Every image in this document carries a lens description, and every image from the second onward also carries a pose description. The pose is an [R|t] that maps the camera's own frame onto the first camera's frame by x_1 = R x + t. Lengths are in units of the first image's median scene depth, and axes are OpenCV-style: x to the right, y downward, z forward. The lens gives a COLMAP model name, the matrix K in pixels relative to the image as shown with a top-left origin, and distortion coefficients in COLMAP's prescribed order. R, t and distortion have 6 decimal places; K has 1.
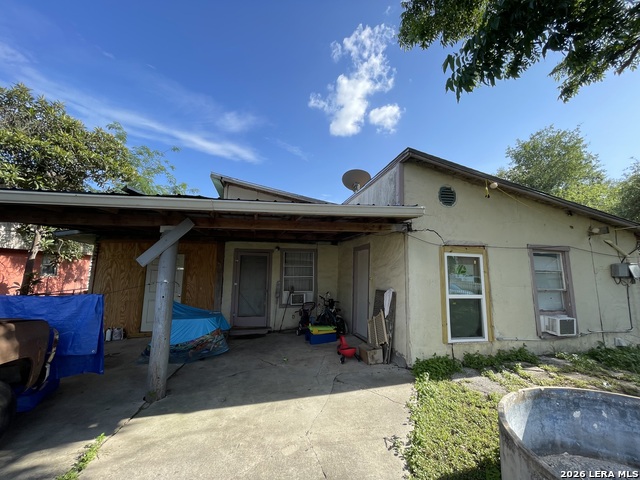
lens RADIAL K [[255.4, 0, 320.0], [0, 255.4, 240.0], [0, 0, 1]] dist [0.000588, -0.000206]
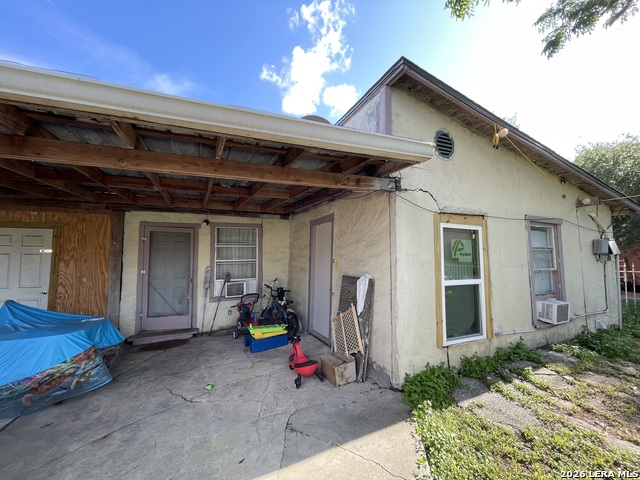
lens RADIAL K [[256.5, 0, 319.5], [0, 256.5, 237.3], [0, 0, 1]] dist [0.000655, -0.000397]
pose [[0.980446, -0.000971, 0.196785, 0.011300], [-0.010174, 0.998400, 0.055615, 0.050992], [-0.196524, -0.056530, 0.978868, 0.341816]]
